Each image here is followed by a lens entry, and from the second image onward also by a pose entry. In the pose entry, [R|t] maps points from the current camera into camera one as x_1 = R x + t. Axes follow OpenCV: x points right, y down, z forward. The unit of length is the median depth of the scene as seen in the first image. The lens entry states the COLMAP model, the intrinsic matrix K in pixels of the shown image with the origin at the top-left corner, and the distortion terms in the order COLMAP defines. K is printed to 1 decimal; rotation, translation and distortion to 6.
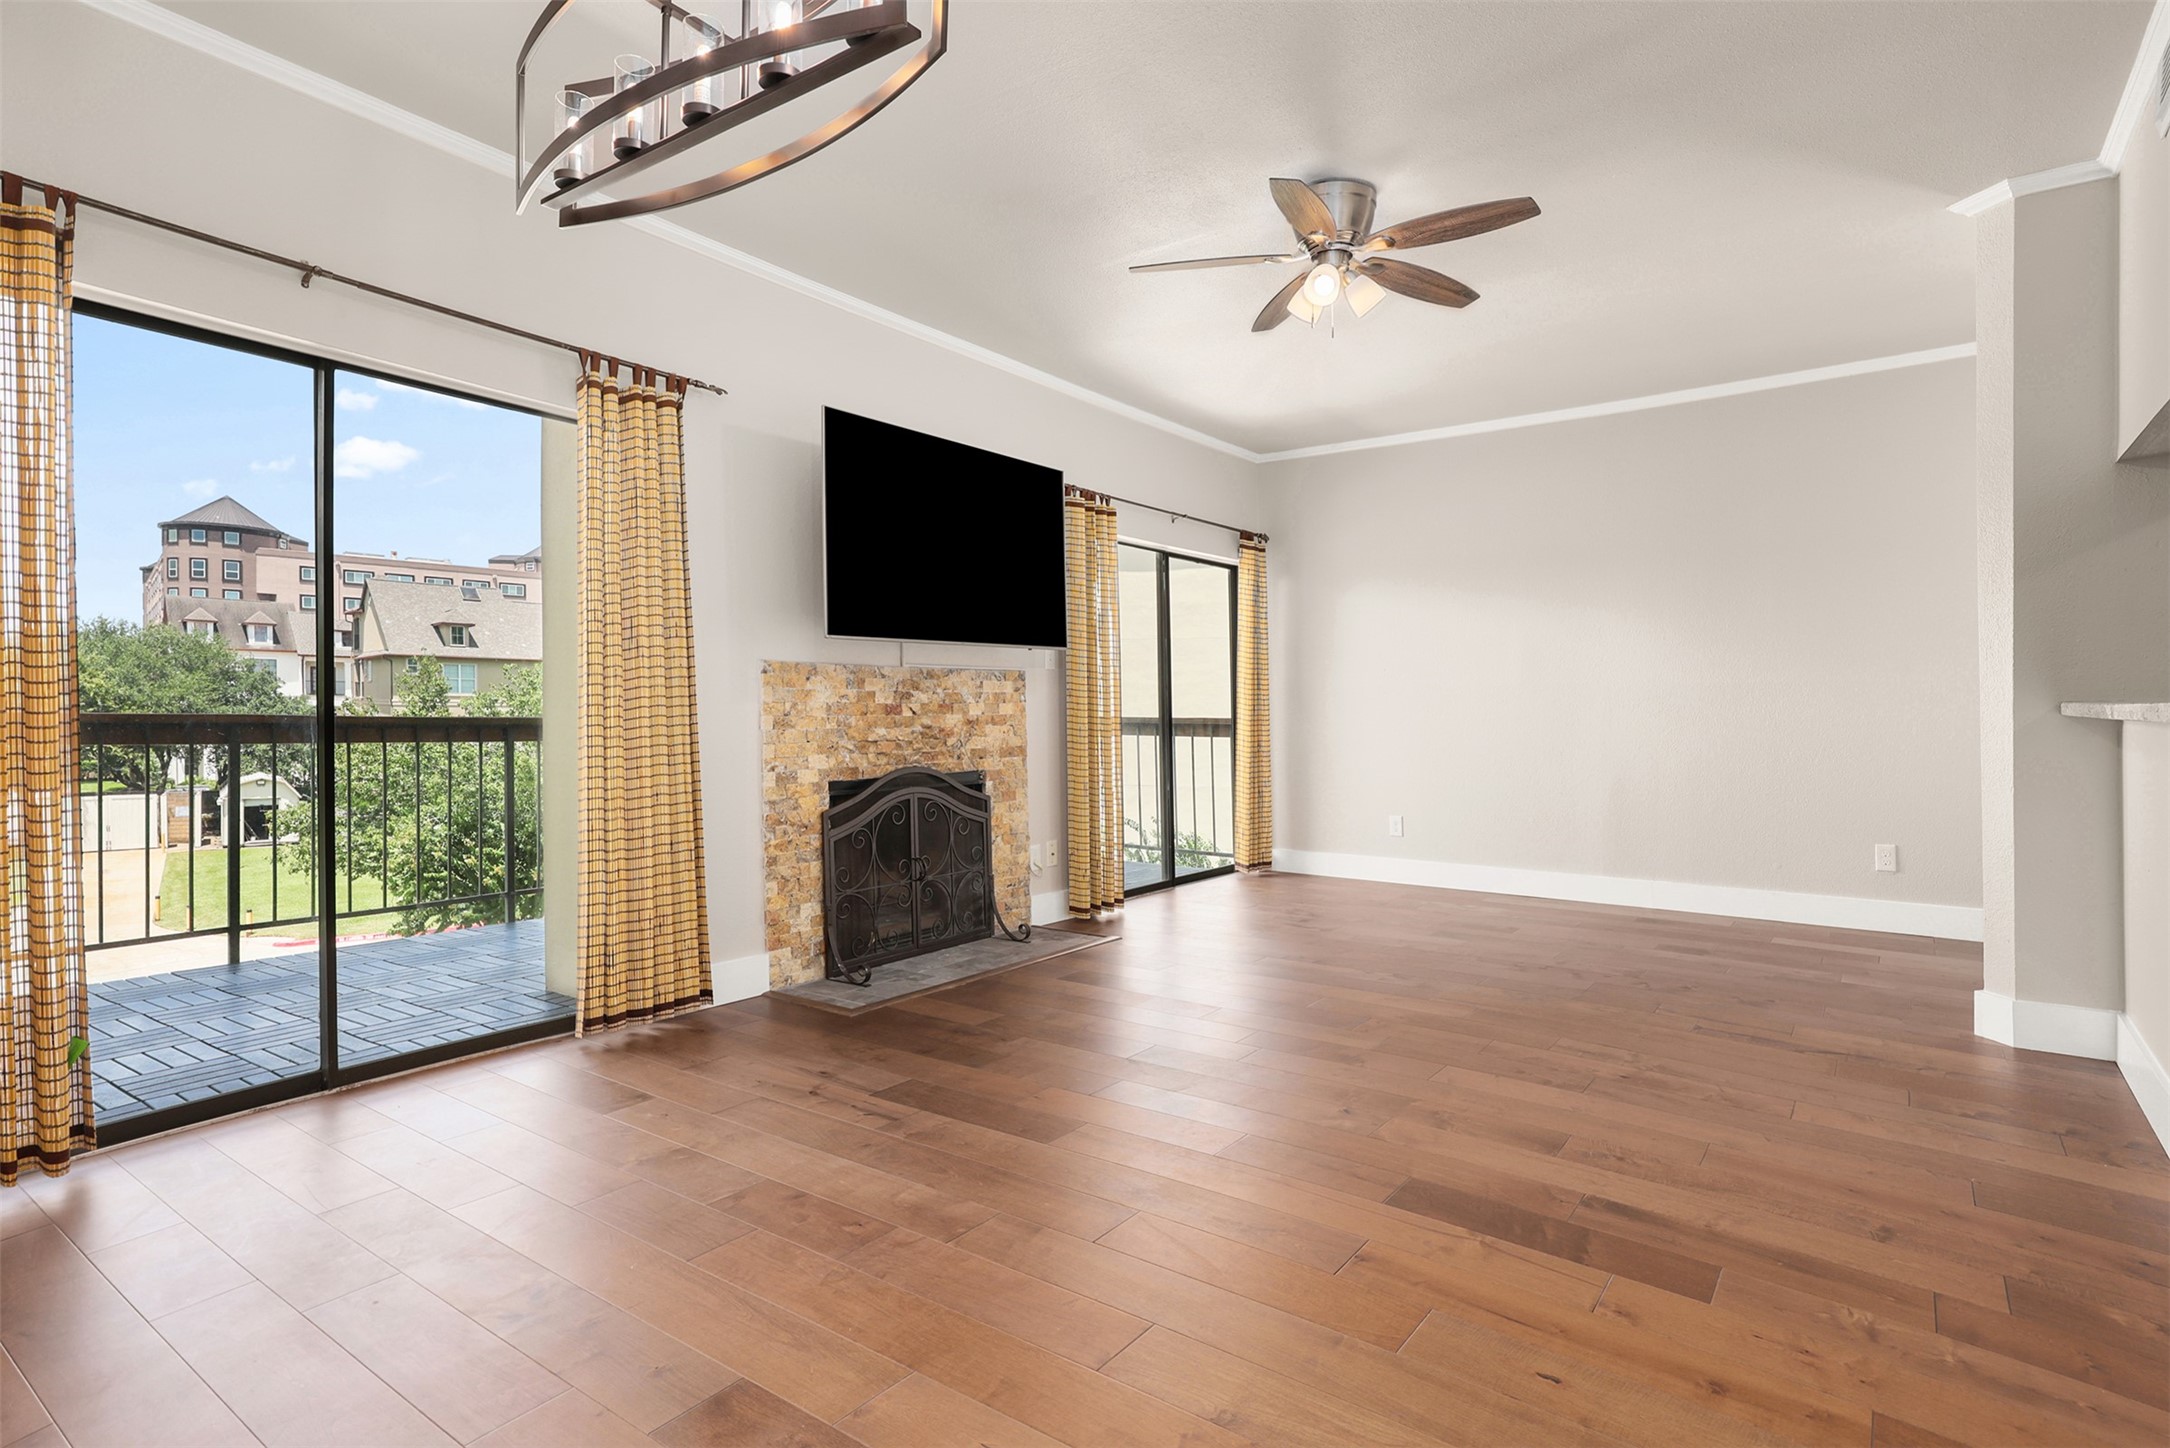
lens RADIAL K [[1150.1, 0, 1021.2], [0, 1150.1, 686.5], [0, 0, 1]] dist [0.012122, -0.000140]
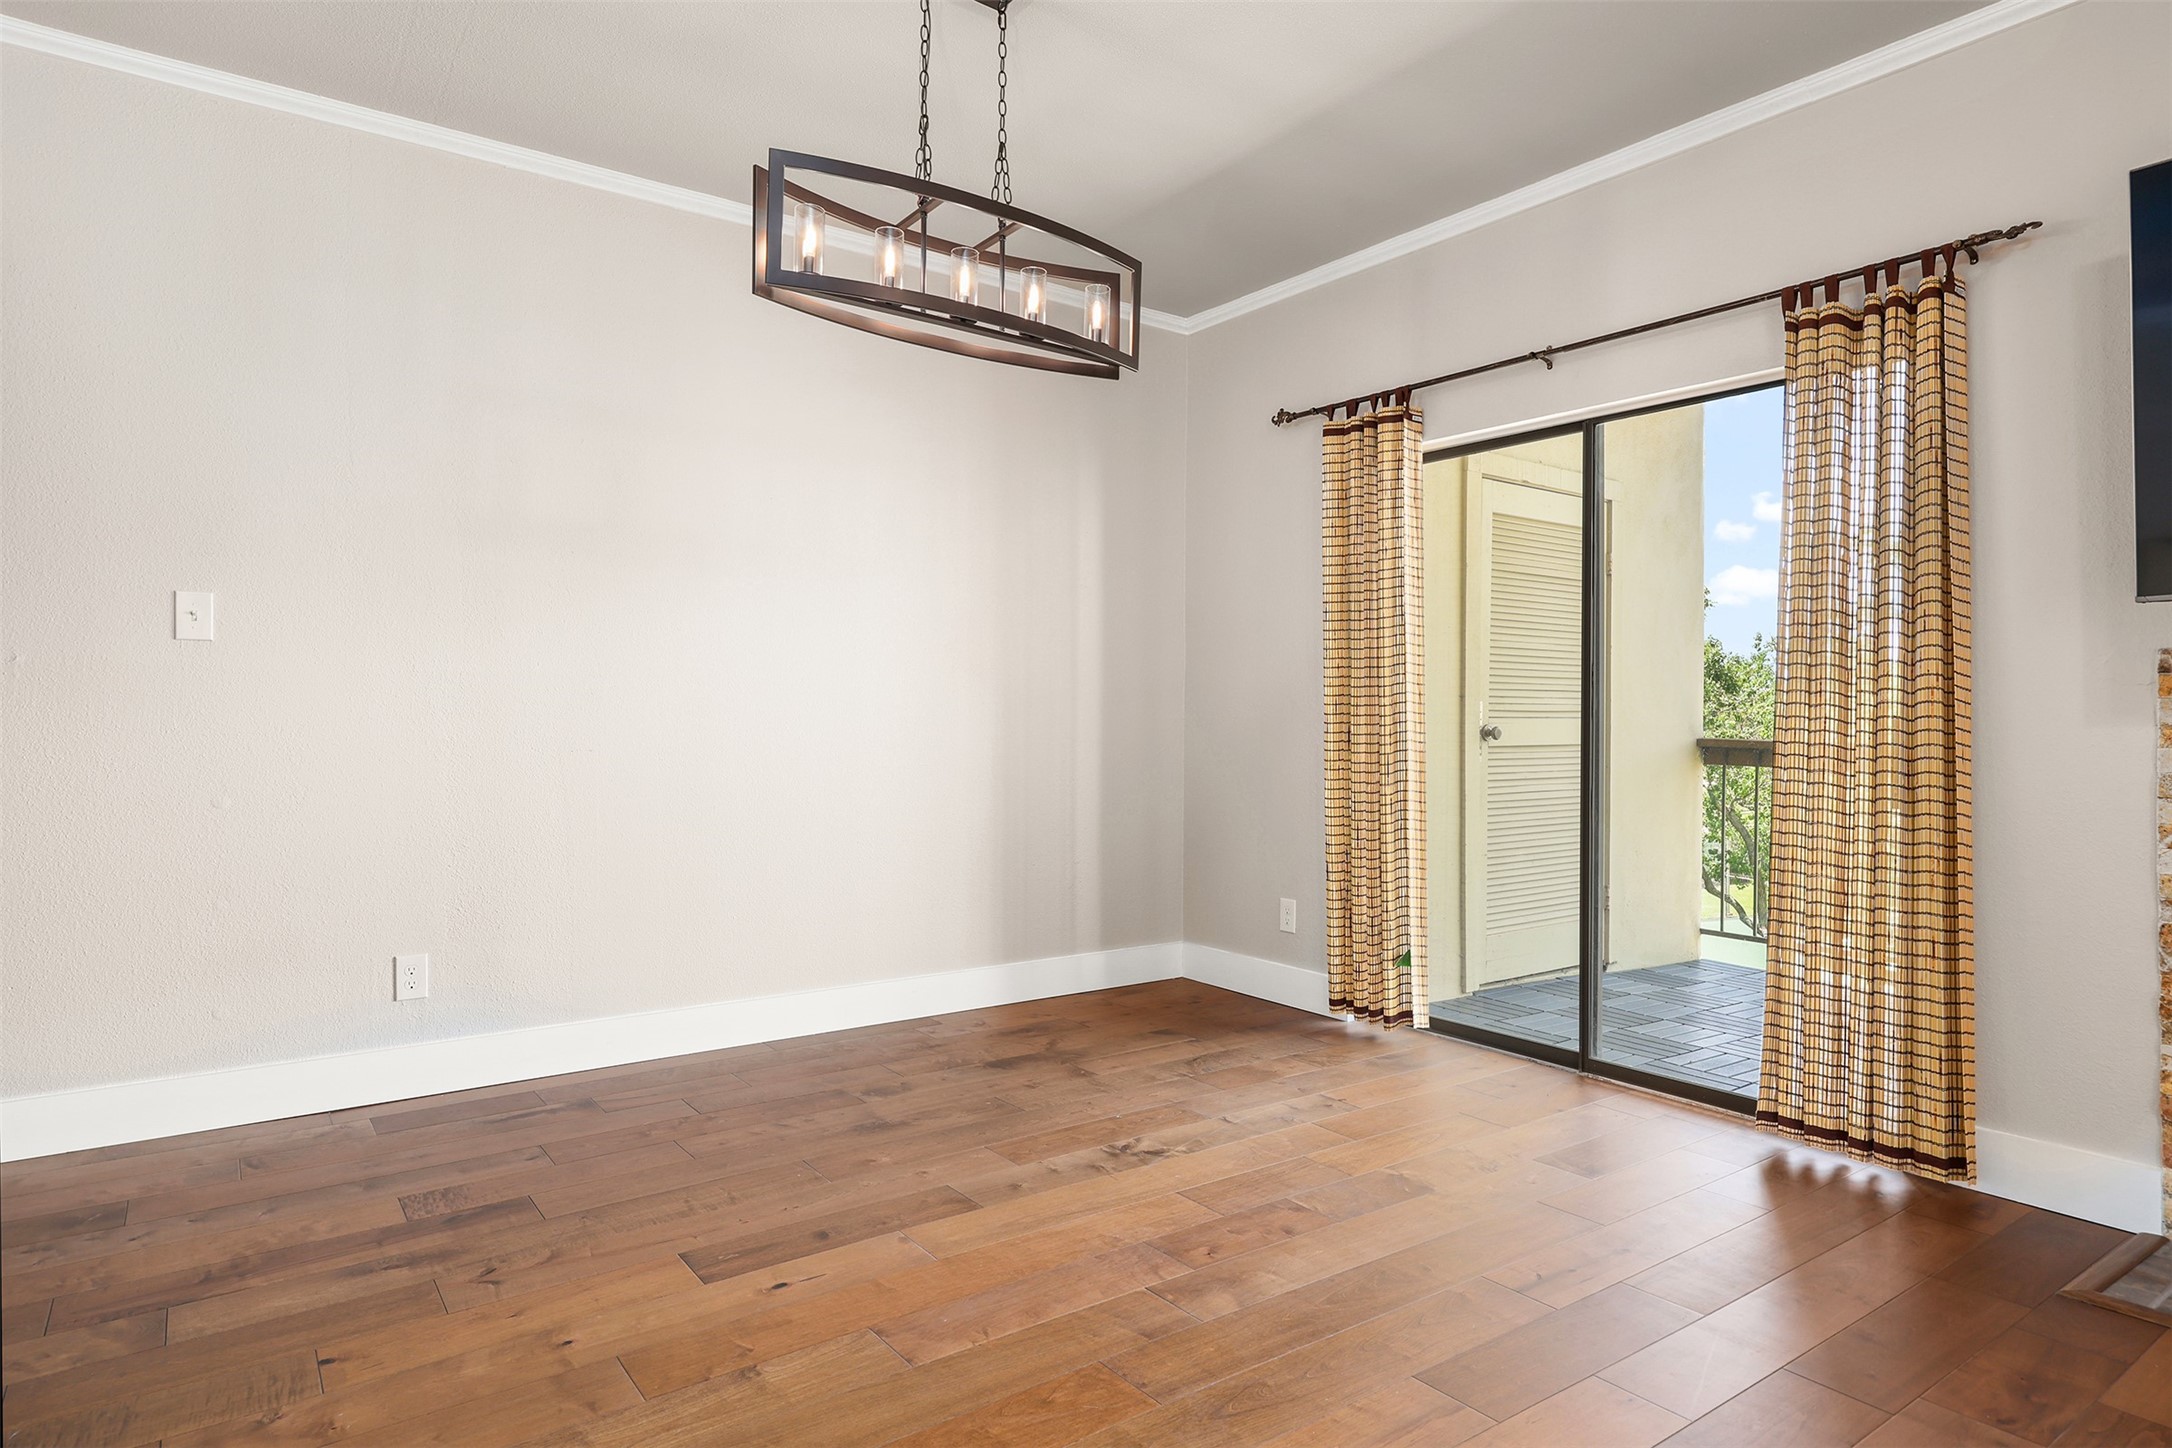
lens RADIAL K [[1274.4, 0, 1180.6], [0, 1274.4, 733.1], [0, 0, 1]] dist [-0.001835, 0.000053]
pose [[-0.255729, -0.004842, -0.966736, 0.499835], [0.010385, 0.999916, -0.007756, 0.018224], [0.966693, -0.012022, -0.255657, 0.688774]]
